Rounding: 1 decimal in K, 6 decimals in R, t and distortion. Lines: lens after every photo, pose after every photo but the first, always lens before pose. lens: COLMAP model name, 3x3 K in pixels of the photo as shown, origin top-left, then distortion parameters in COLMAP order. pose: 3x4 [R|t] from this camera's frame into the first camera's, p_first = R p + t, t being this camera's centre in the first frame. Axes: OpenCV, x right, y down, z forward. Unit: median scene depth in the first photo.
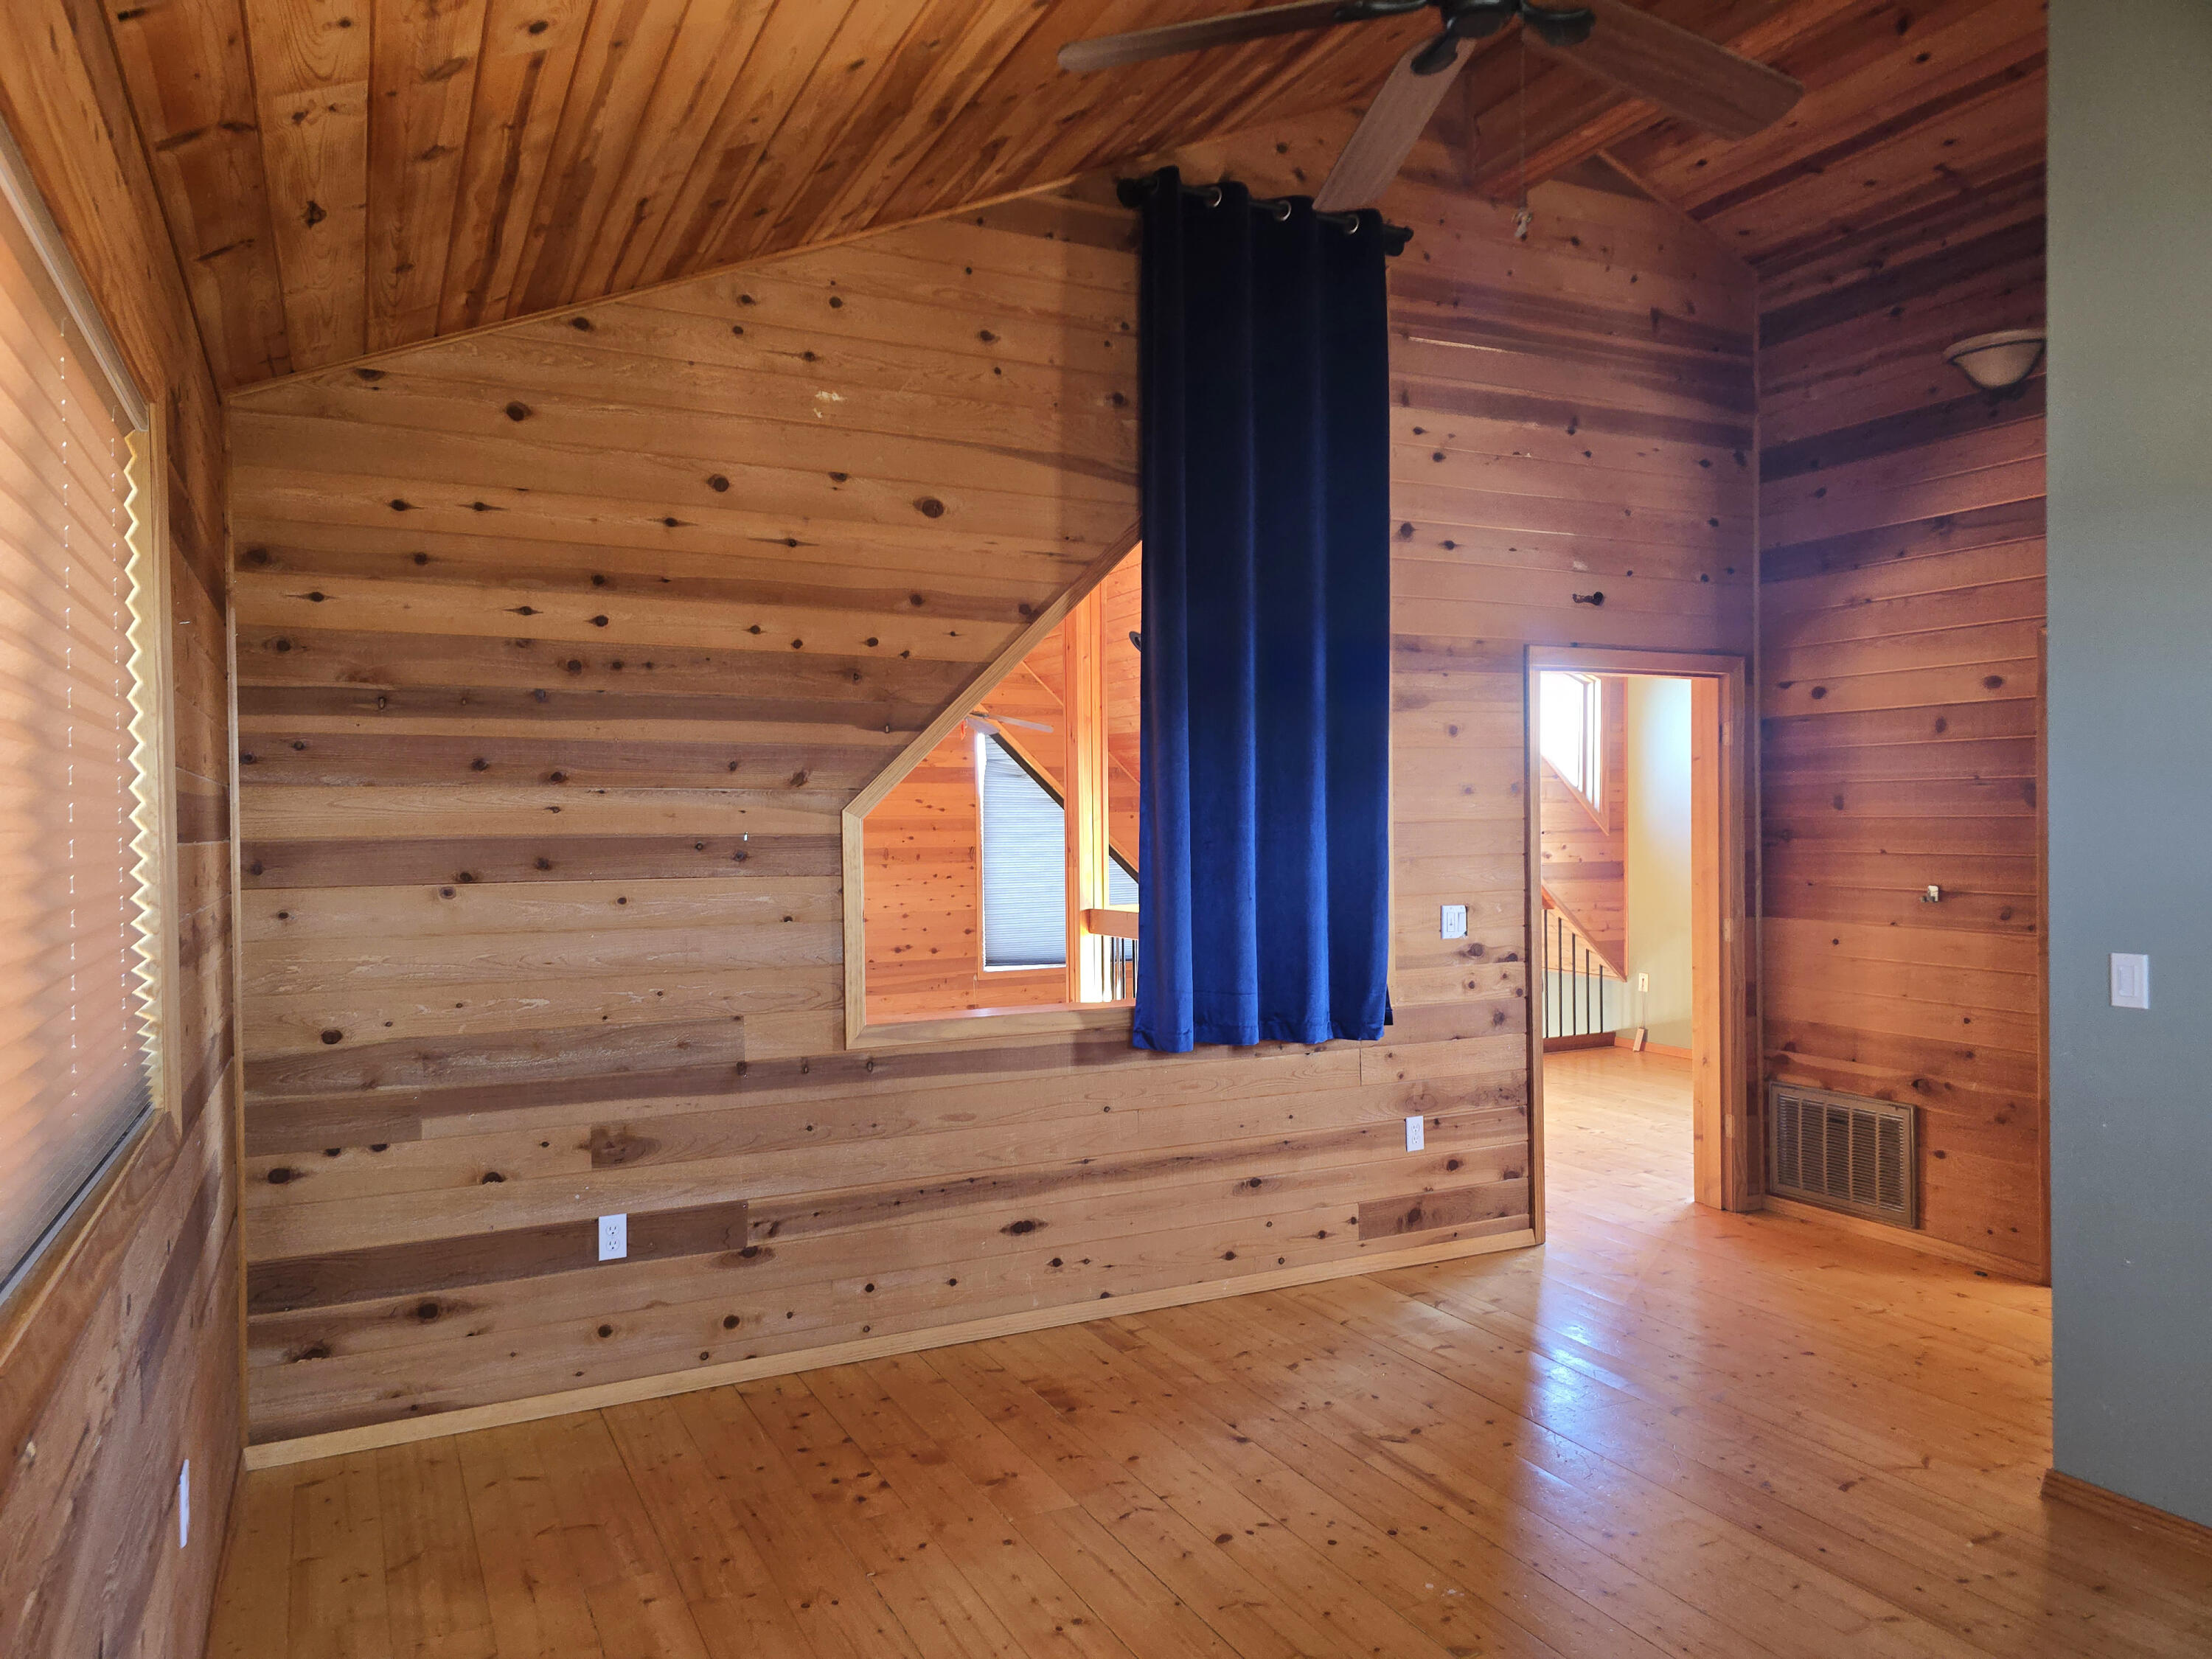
lens RADIAL K [[1528.0, 0, 1094.0], [0, 1528.0, 841.8], [0, 0, 1]] dist [0.053320, -0.010406]
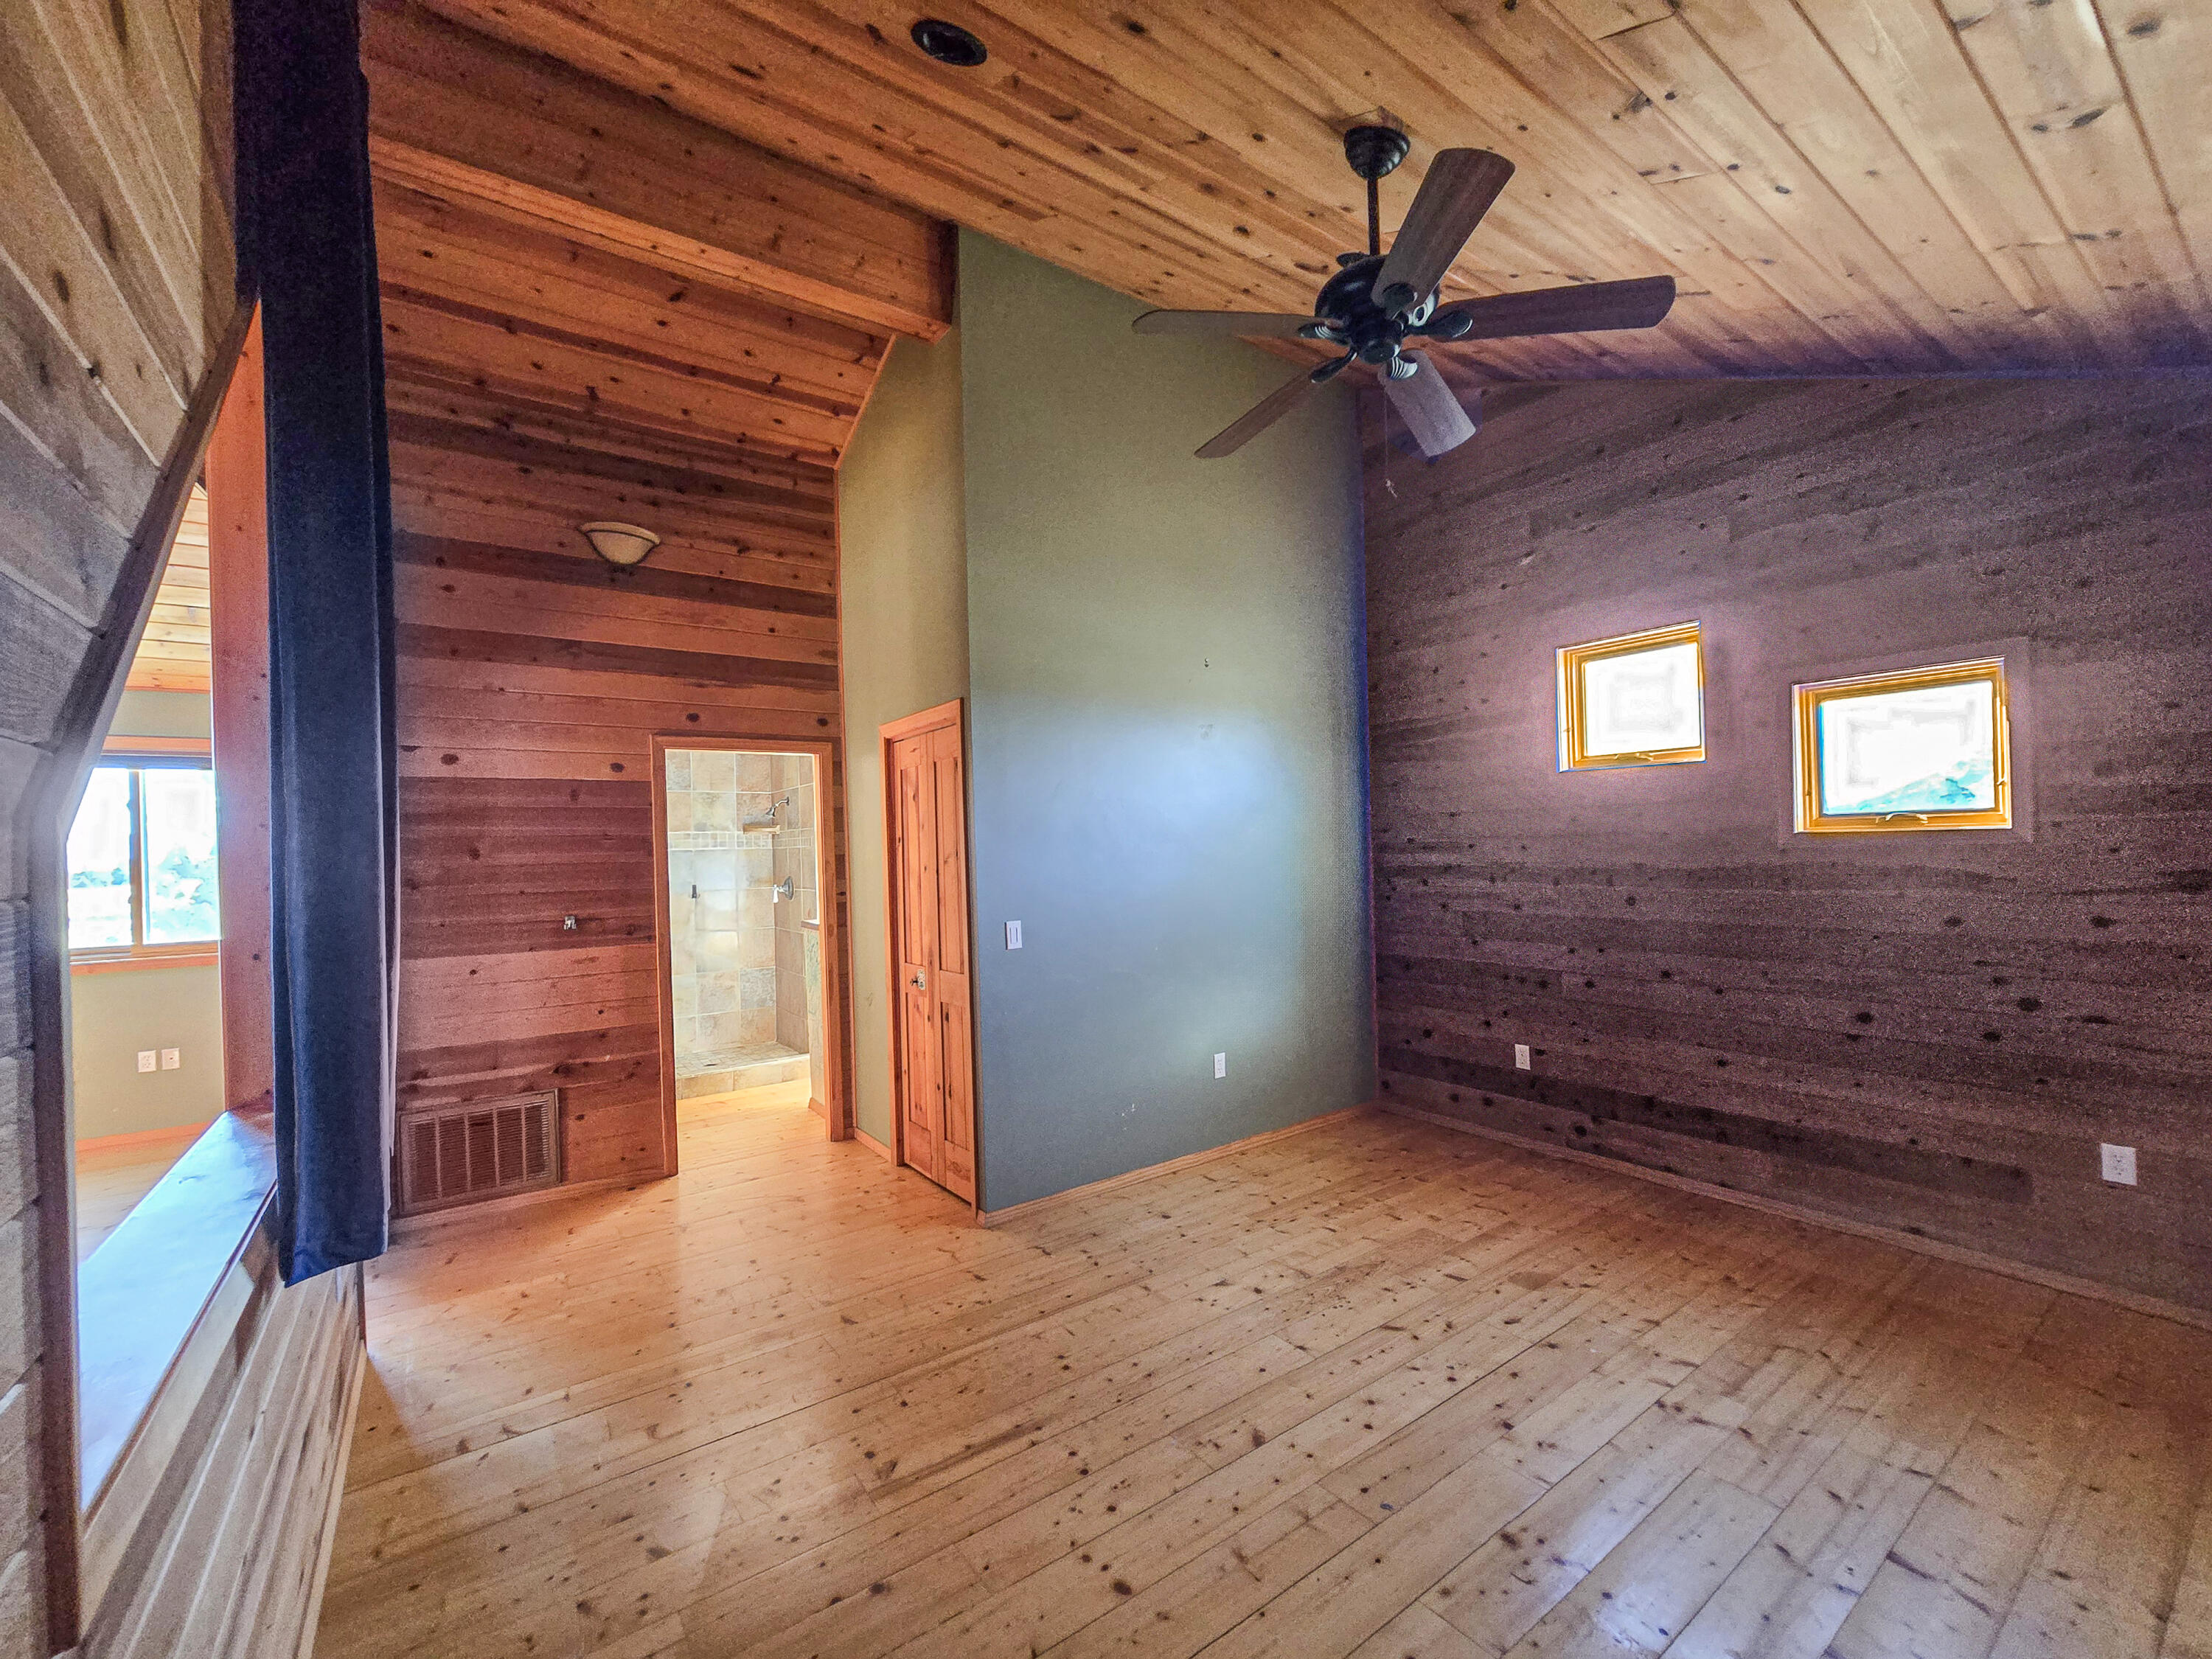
lens RADIAL K [[911.5, 0, 1102.1], [0, 911.5, 845.4], [0, 0, 1]] dist [-0.001820, 0.001002]
pose [[-0.155309, 0.017283, 0.987715, -0.295423], [0.045132, 0.998927, -0.010382, -0.002980], [-0.986834, 0.042965, -0.155922, 0.663788]]
